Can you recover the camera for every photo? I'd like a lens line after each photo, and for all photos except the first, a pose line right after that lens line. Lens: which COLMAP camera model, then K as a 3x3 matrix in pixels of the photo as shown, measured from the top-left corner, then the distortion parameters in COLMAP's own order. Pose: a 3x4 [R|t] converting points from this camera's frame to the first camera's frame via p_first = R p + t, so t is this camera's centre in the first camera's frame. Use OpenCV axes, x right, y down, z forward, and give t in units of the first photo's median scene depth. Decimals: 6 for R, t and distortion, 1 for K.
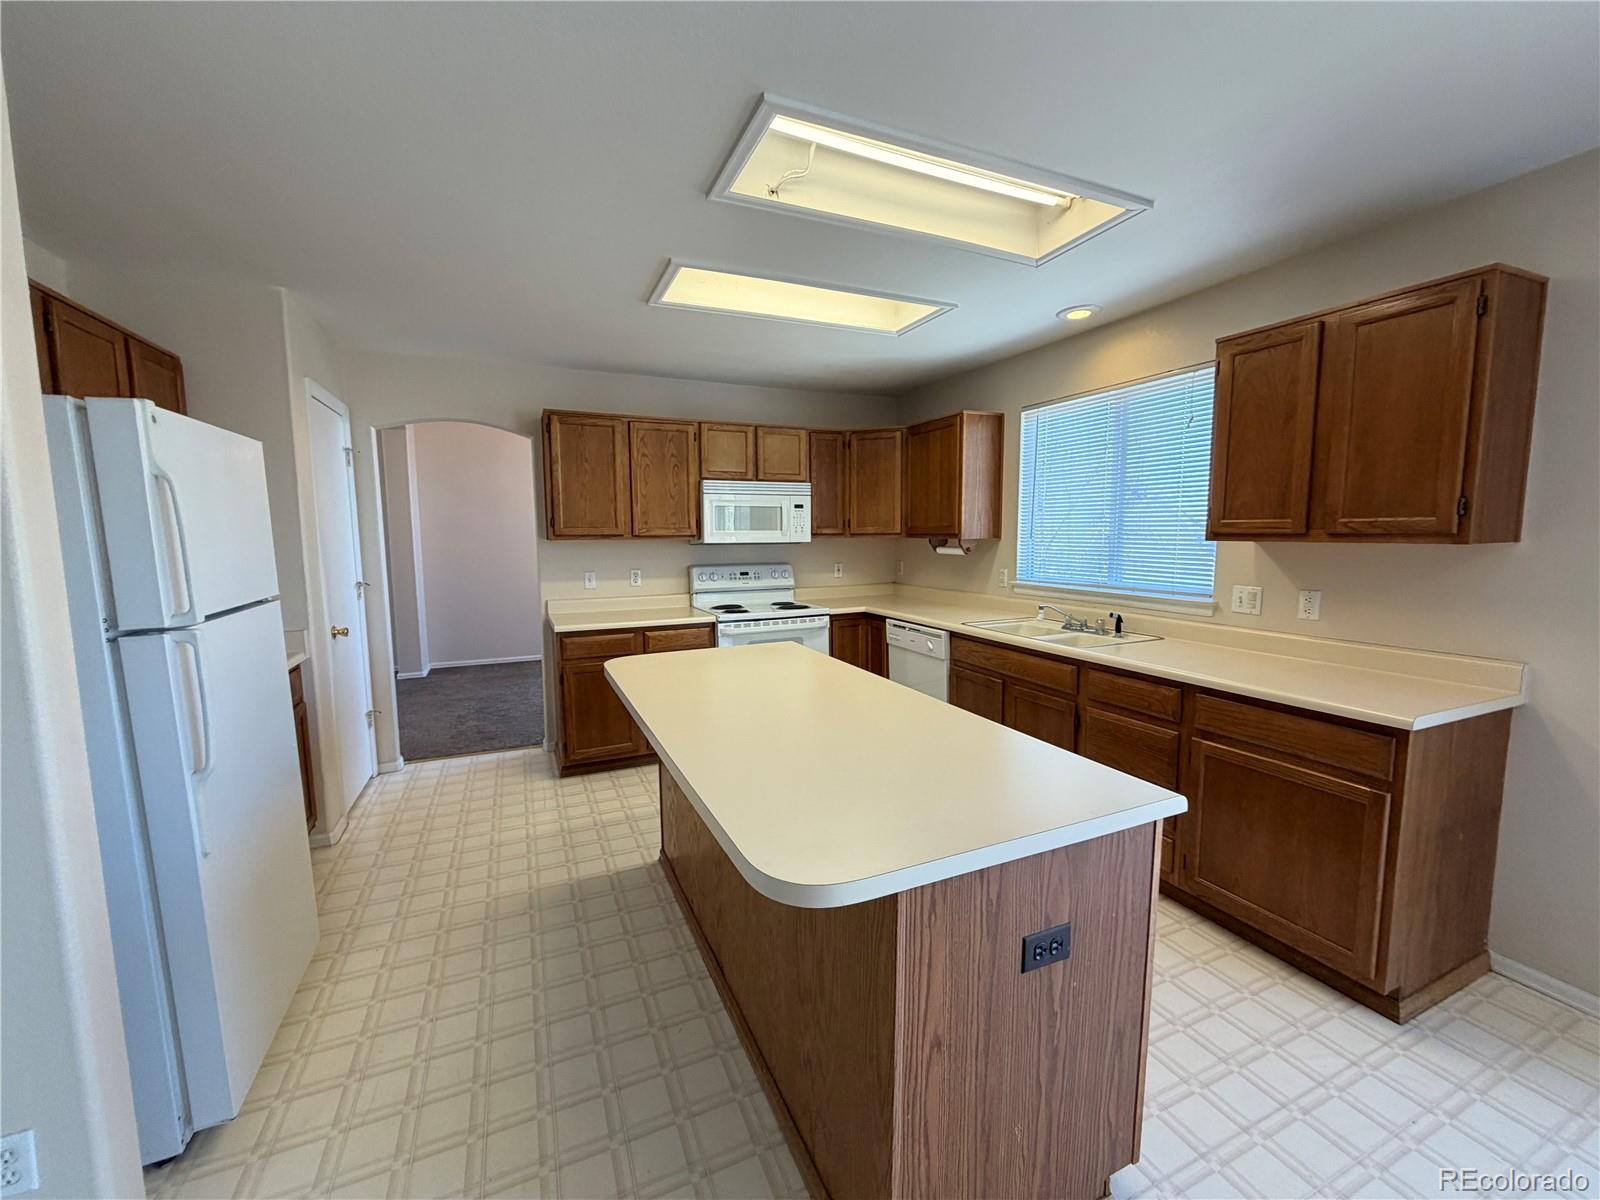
lens RADIAL K [[642.5, 0, 800.0], [0, 642.5, 600.0], [0, 0, 1]] dist [-0.002897, 0.000374]
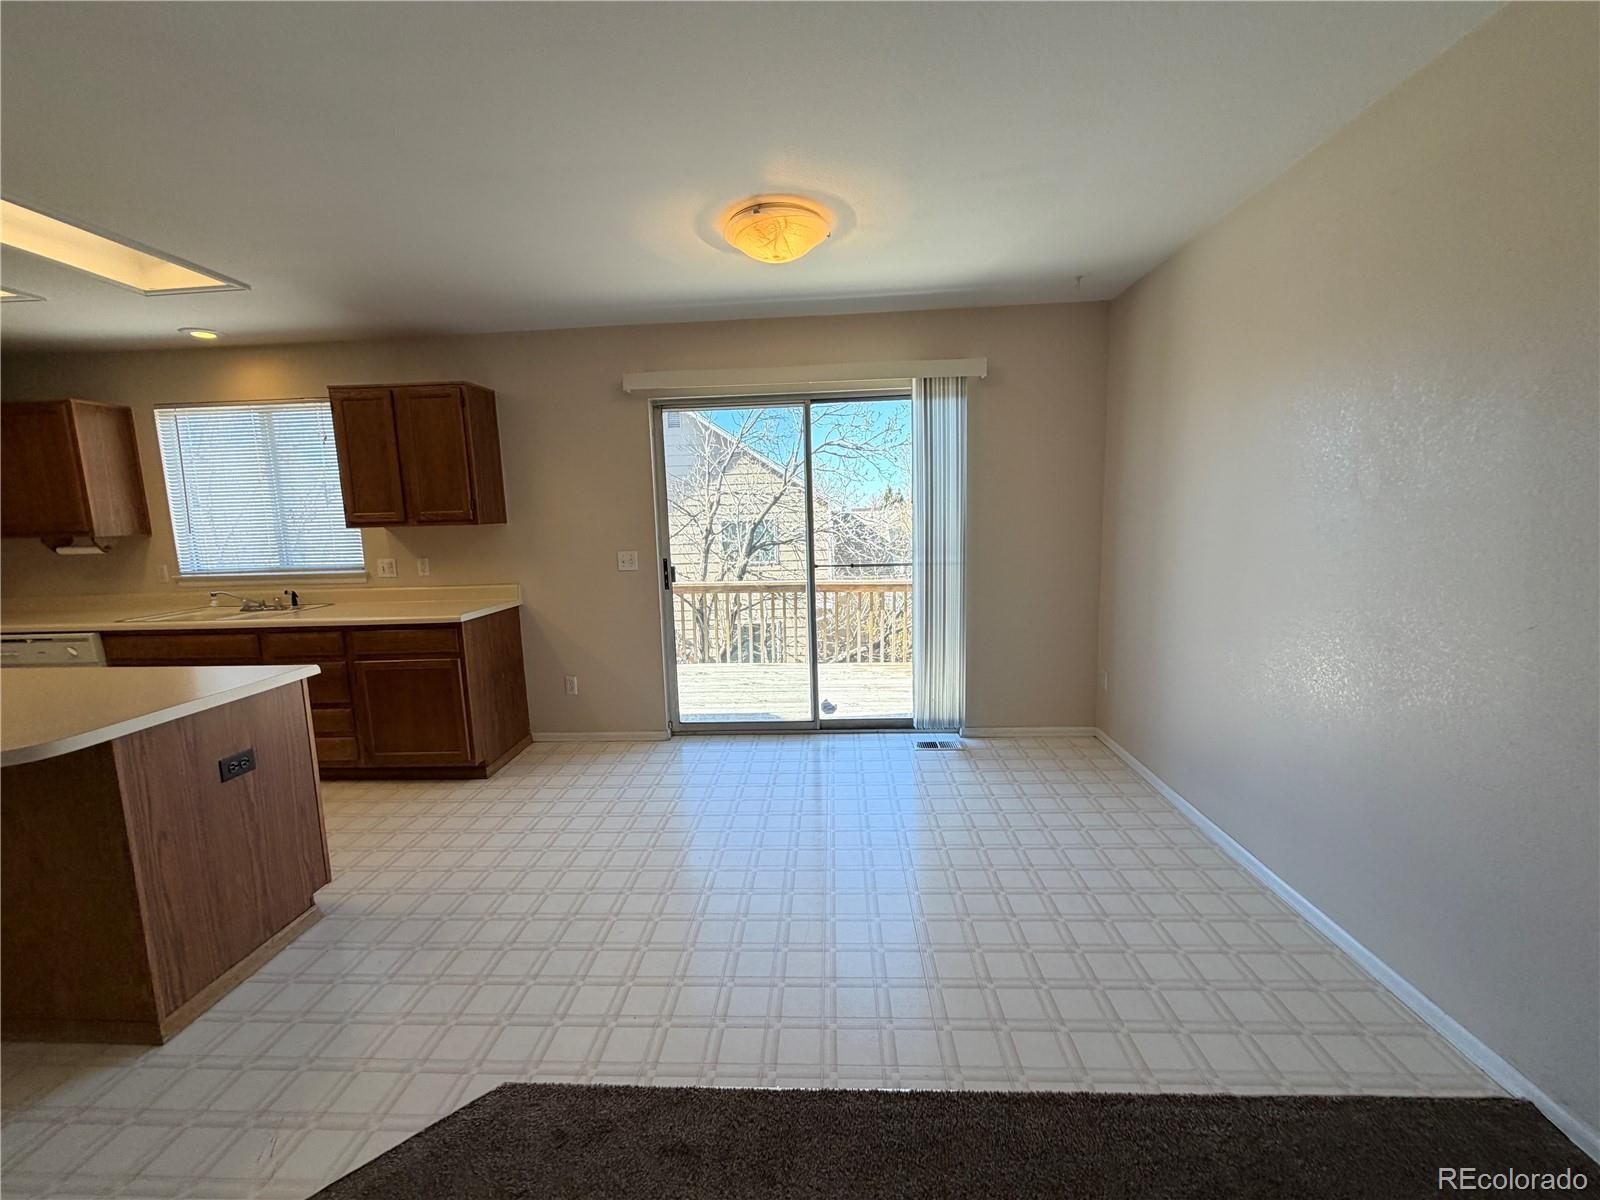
lens RADIAL K [[642.5, 0, 800.0], [0, 642.5, 600.0], [0, 0, 1]] dist [-0.002897, 0.000374]
pose [[0.459641, -0.128164, 0.878808, -0.184135], [0.119878, 0.989430, 0.081597, 0.073493], [-0.879977, 0.067845, 0.470146, -0.570357]]
